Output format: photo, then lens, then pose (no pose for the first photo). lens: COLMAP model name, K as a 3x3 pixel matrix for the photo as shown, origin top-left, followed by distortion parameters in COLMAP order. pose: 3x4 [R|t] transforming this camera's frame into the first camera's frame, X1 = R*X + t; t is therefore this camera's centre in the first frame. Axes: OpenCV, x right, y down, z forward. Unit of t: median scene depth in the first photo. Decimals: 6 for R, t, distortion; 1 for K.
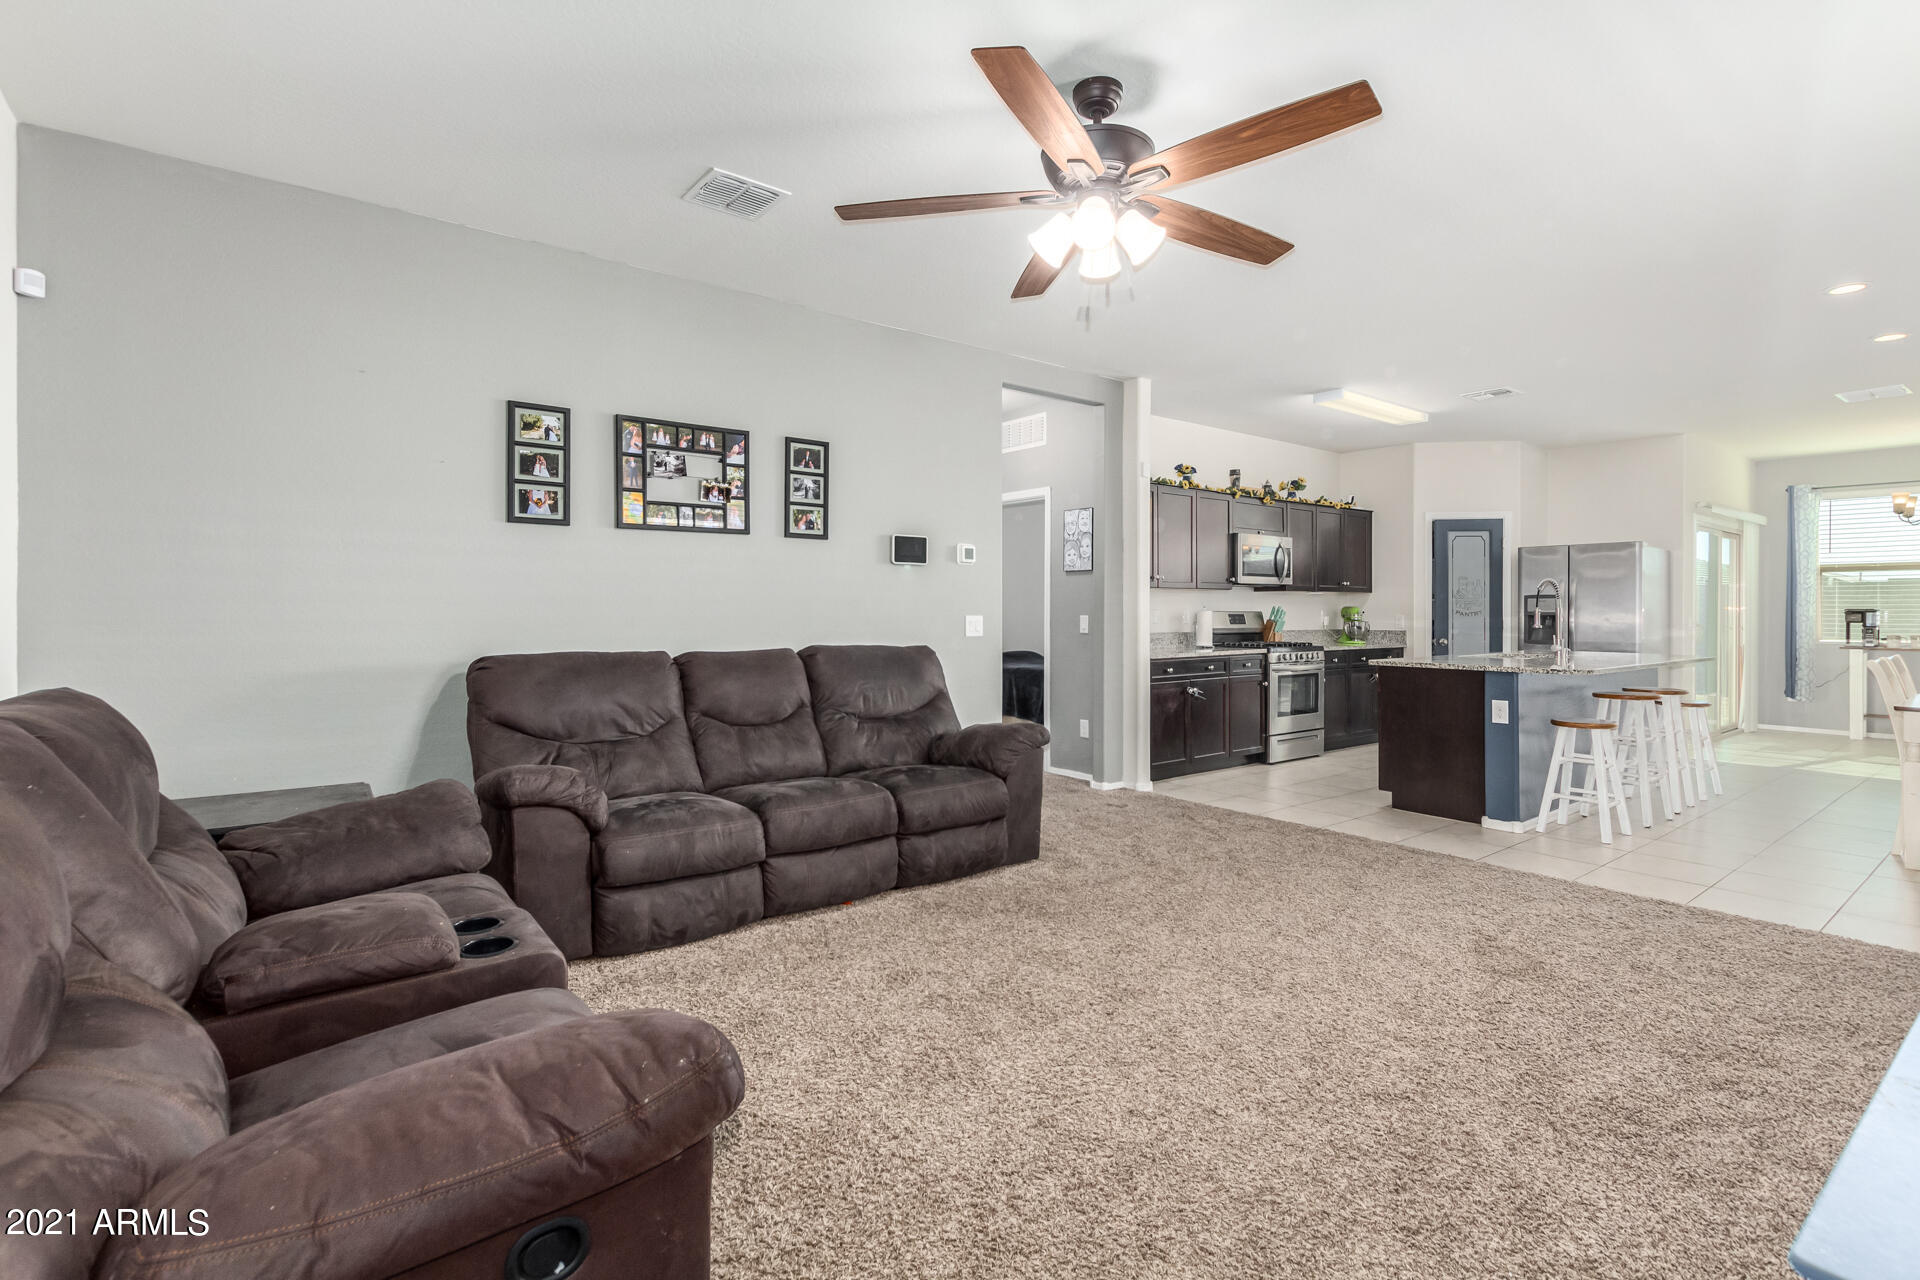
lens RADIAL K [[888.2, 0, 983.0], [0, 888.2, 610.9], [0, 0, 1]] dist [0.008577, -0.003214]
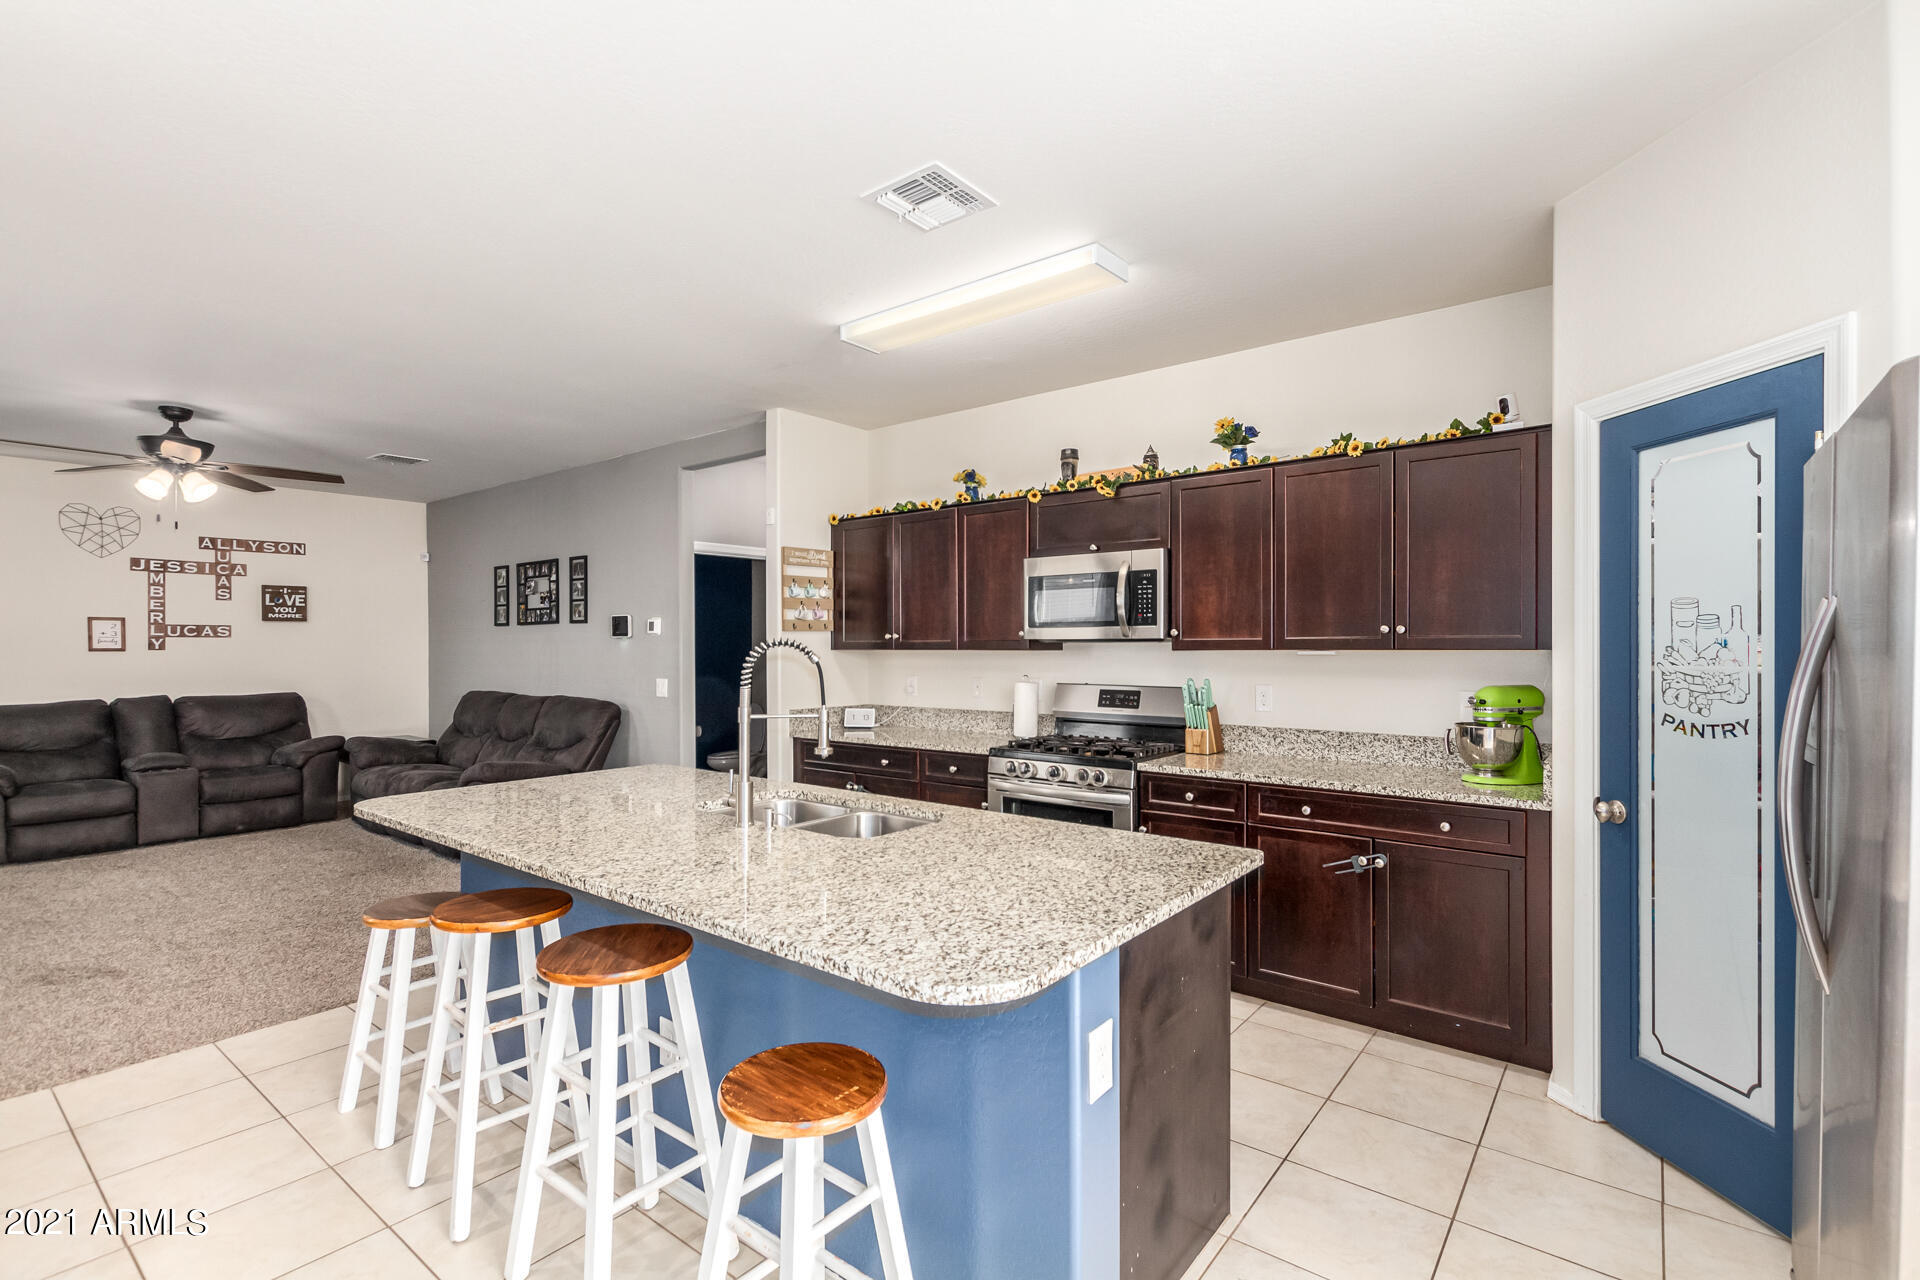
lens RADIAL K [[888.2, 0, 957.0], [0, 888.2, 650.7], [0, 0, 1]] dist [0.008577, -0.003214]
pose [[0.226415, 0.004808, -0.974019, 1.271903], [0.002408, 0.999982, 0.005496, -0.039207], [0.974028, -0.003590, 0.226399, 1.176981]]
